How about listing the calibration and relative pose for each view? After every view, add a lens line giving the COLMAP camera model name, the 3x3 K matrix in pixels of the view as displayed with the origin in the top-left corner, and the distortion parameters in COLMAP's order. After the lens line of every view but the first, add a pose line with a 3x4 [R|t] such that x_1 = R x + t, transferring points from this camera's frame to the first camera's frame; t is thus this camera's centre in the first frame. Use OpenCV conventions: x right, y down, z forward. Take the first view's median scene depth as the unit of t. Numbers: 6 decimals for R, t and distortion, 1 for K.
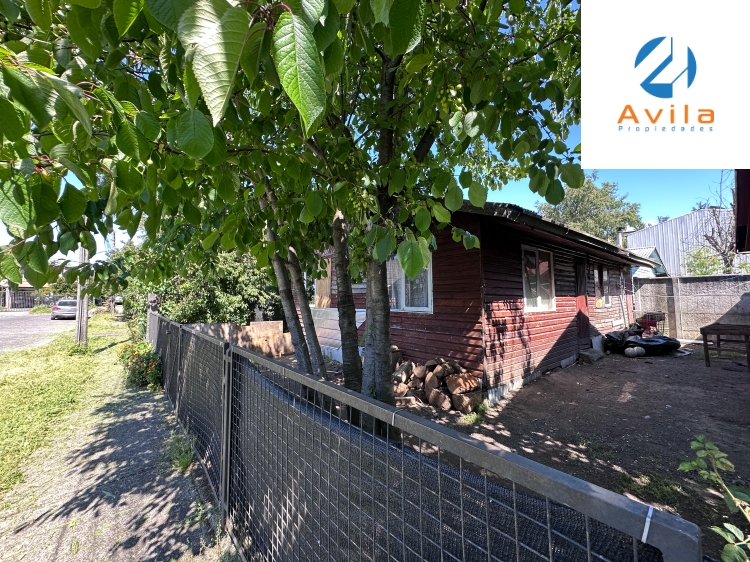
lens RADIAL K [[300.9, 0, 375.0], [0, 300.9, 281.0], [0, 0, 1]] dist [0.000203, 0.000055]
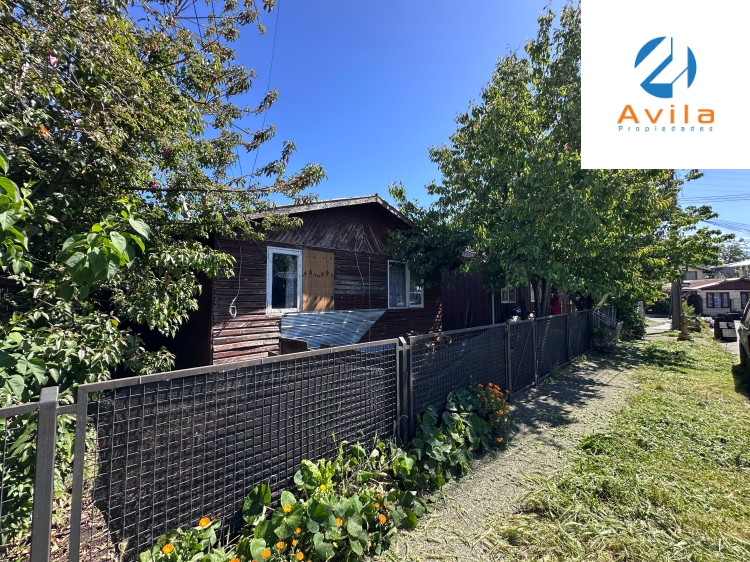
lens RADIAL K [[300.9, 0, 375.0], [0, 300.9, 281.0], [0, 0, 1]] dist [0.000203, 0.000055]
pose [[-0.085055, 0.053920, 0.994916, -0.216424], [-0.055549, 0.996725, -0.058767, 0.010971], [-0.994827, -0.060265, -0.081782, 0.202882]]
